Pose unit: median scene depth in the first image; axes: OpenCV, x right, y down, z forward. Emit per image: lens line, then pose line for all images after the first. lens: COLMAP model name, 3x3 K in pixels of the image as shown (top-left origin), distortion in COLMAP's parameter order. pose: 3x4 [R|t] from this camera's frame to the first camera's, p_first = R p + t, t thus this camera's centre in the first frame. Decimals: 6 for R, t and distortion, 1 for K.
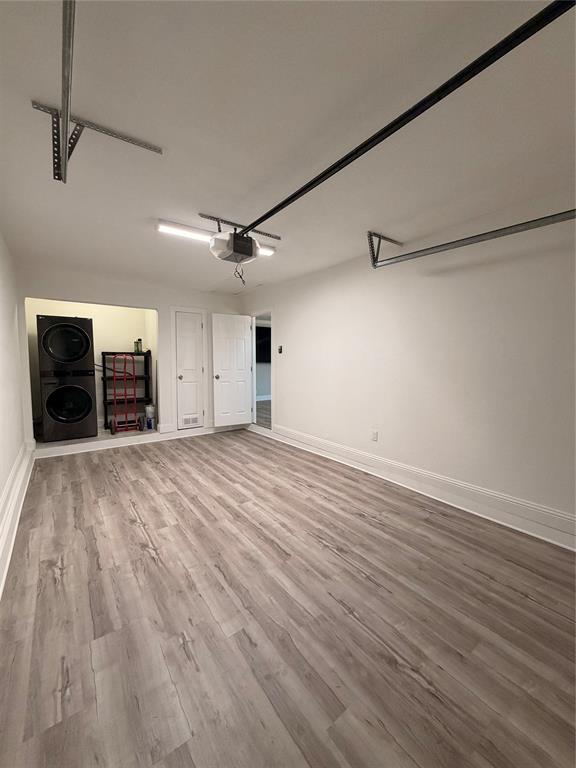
lens RADIAL K [[303.9, 0, 290.9], [0, 303.9, 377.9], [0, 0, 1]] dist [0.000247, 0.000529]
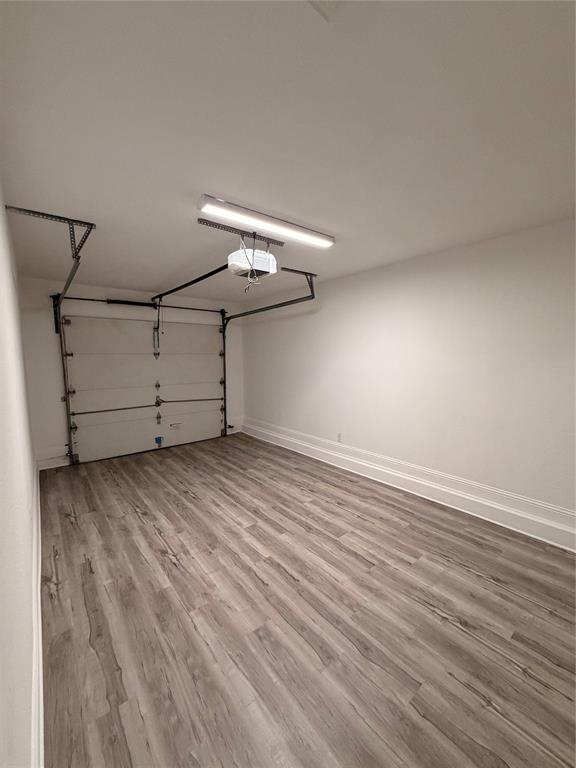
lens RADIAL K [[303.9, 0, 290.0], [0, 303.9, 385.0], [0, 0, 1]] dist [0.000247, 0.000529]
pose [[-0.999116, 0.008236, -0.041230, -0.231260], [0.001678, 0.987654, 0.156639, -0.168096], [0.042012, 0.156431, -0.986795, 1.820637]]
